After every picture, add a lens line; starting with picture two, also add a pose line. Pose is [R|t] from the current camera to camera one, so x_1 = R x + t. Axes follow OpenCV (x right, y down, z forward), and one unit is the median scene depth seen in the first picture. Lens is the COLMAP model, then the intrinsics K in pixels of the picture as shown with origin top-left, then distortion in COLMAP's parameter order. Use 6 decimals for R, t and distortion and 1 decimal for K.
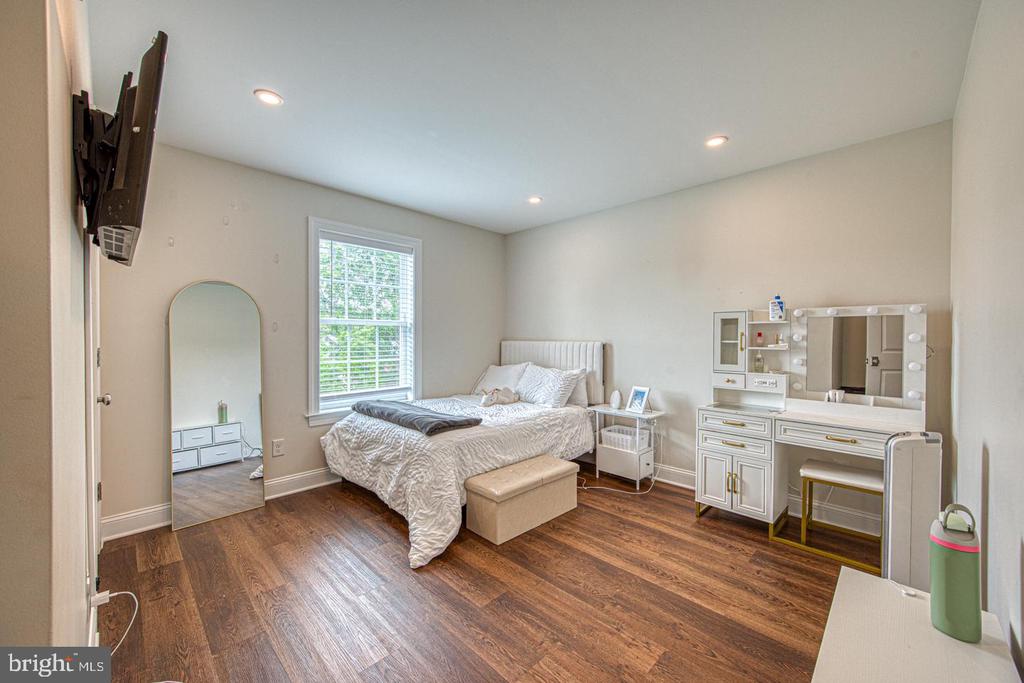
lens RADIAL K [[398.5, 0, 514.4], [0, 398.5, 342.6], [0, 0, 1]] dist [0.000970, 0.000037]
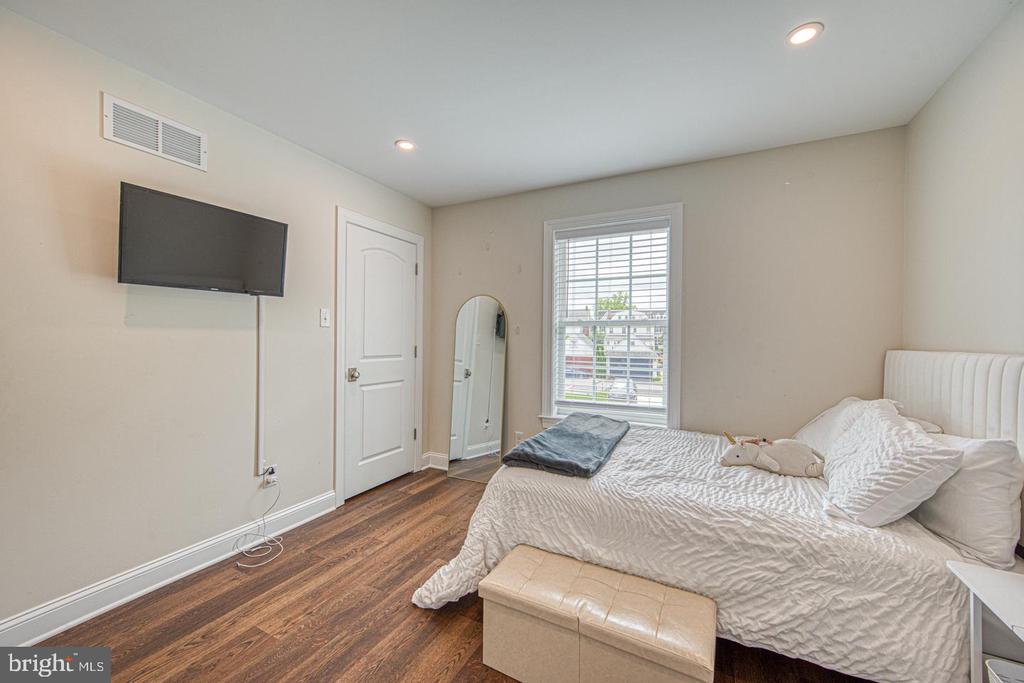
lens RADIAL K [[398.5, 0, 512.0], [0, 398.5, 340.1], [0, 0, 1]] dist [0.000970, 0.000037]
pose [[0.281885, 0.002685, -0.959444, 0.411321], [-0.020901, 0.999776, -0.003343, -0.007832], [0.959221, 0.020996, 0.281878, 0.591637]]
